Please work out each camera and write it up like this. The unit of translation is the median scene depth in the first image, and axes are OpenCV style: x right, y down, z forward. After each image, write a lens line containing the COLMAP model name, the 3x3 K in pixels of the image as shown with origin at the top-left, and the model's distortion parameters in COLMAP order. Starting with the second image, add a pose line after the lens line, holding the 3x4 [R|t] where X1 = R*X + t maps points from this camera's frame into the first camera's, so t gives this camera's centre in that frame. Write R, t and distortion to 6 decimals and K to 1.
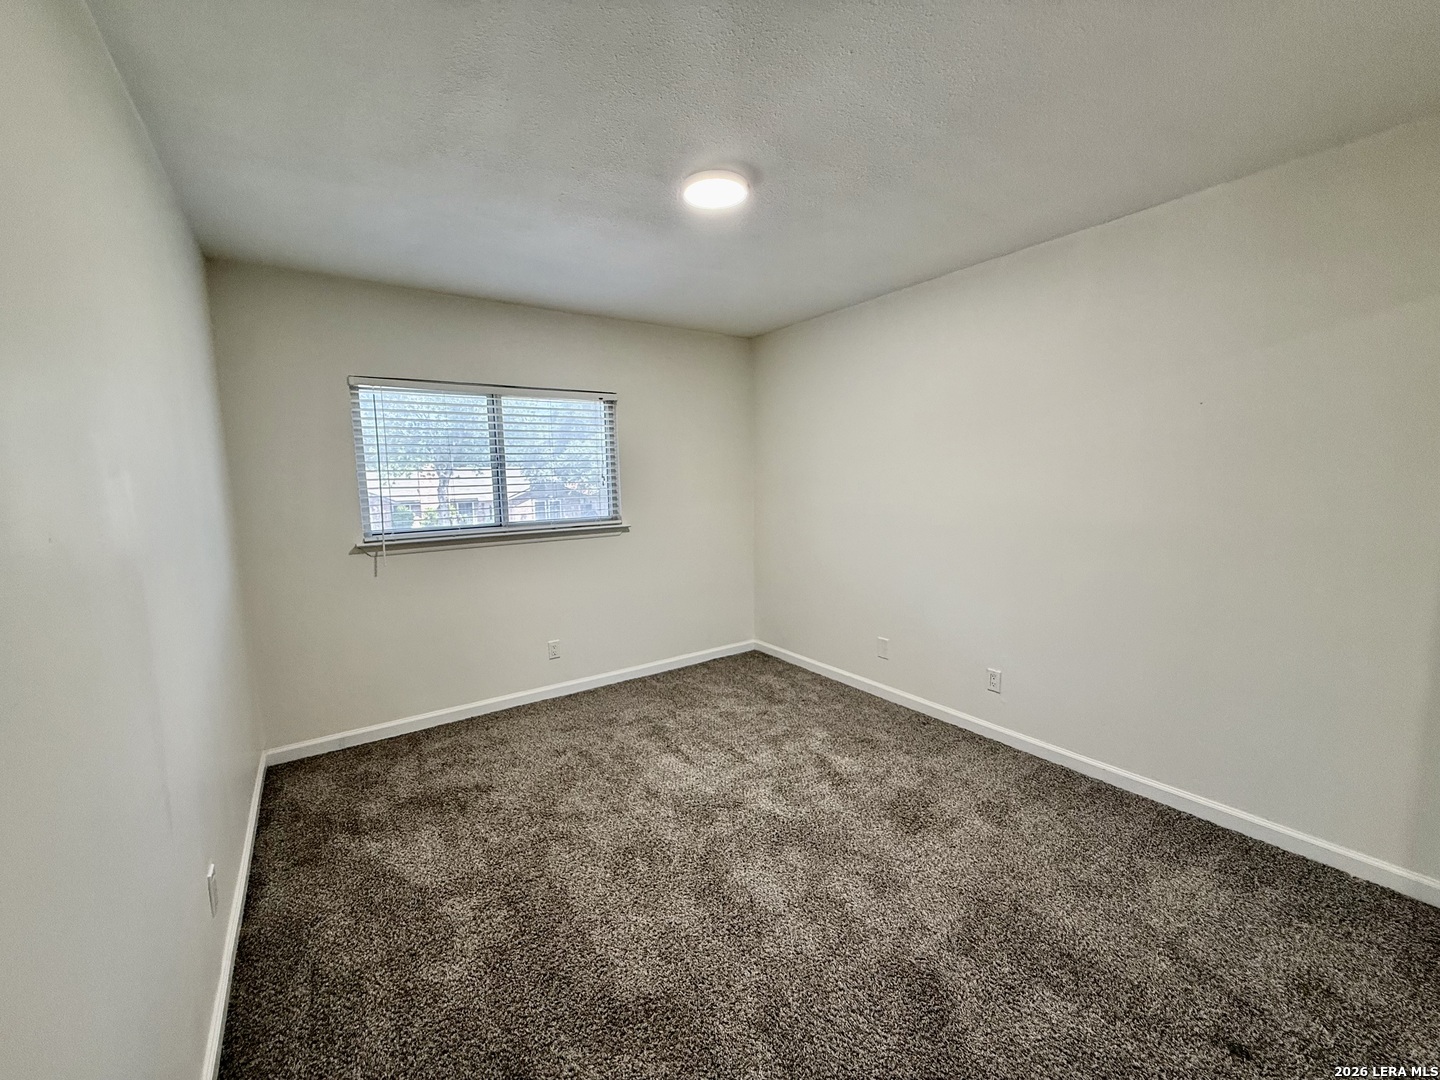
lens RADIAL K [[575.2, 0, 717.4], [0, 575.2, 541.3], [0, 0, 1]] dist [-0.001934, 0.000523]
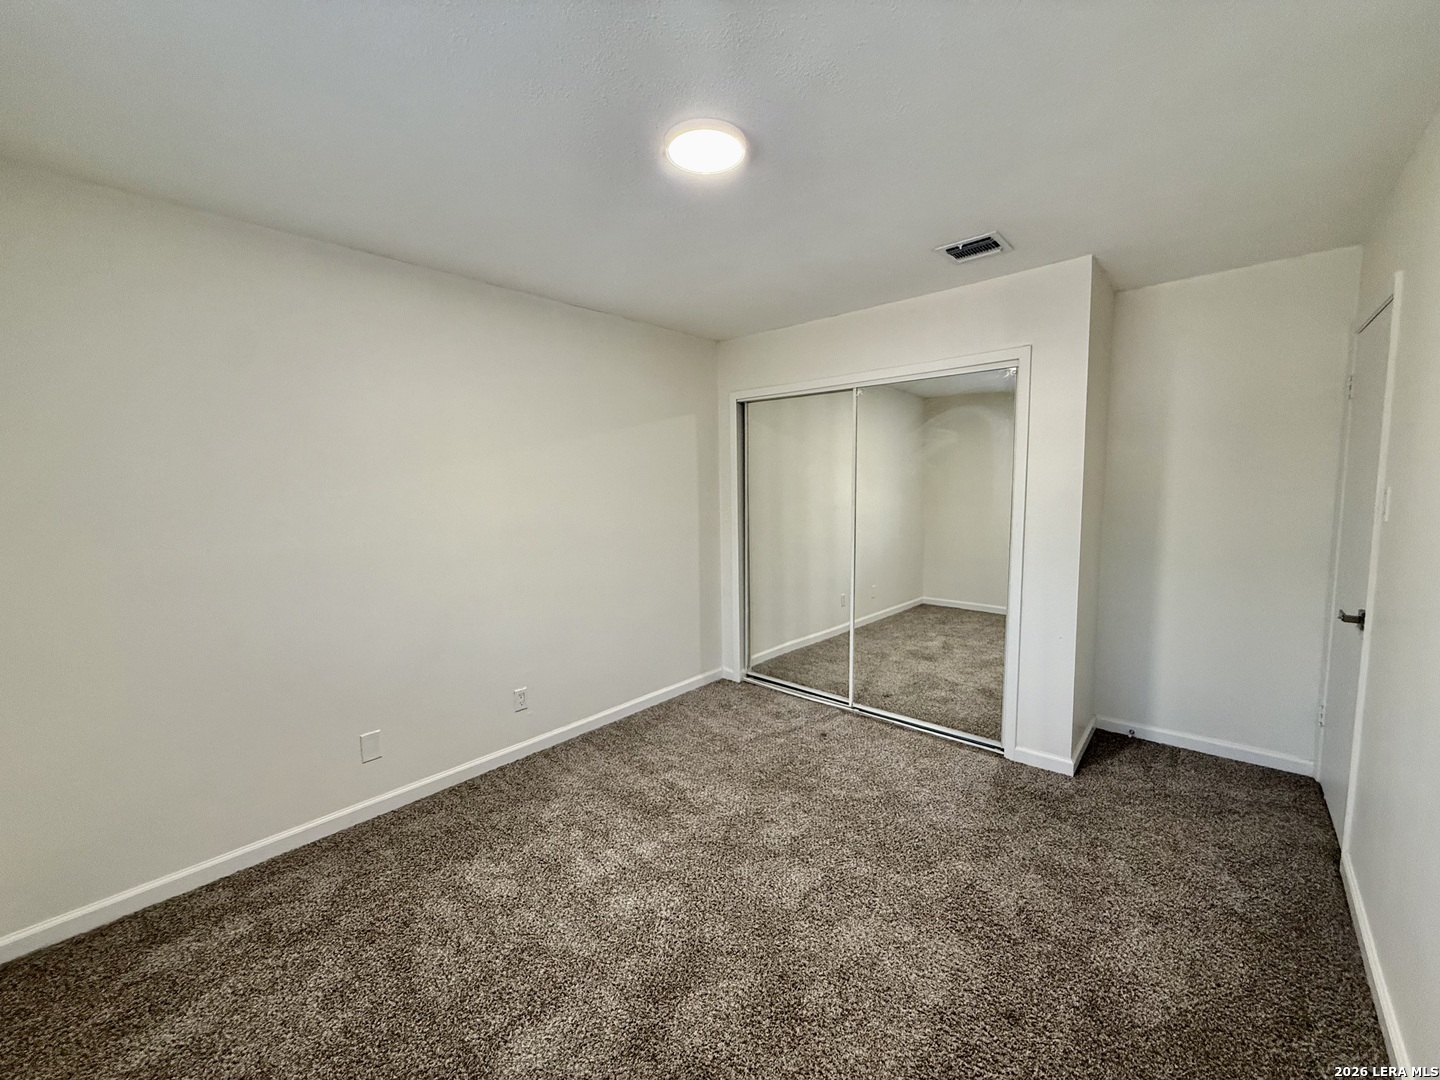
lens RADIAL K [[575.2, 0, 717.4], [0, 575.2, 541.3], [0, 0, 1]] dist [-0.001934, 0.000523]
pose [[-0.234219, -0.069743, 0.969679, -0.655764], [0.133723, 0.985632, 0.103190, -0.108194], [-0.962943, 0.153838, -0.221527, 0.967649]]
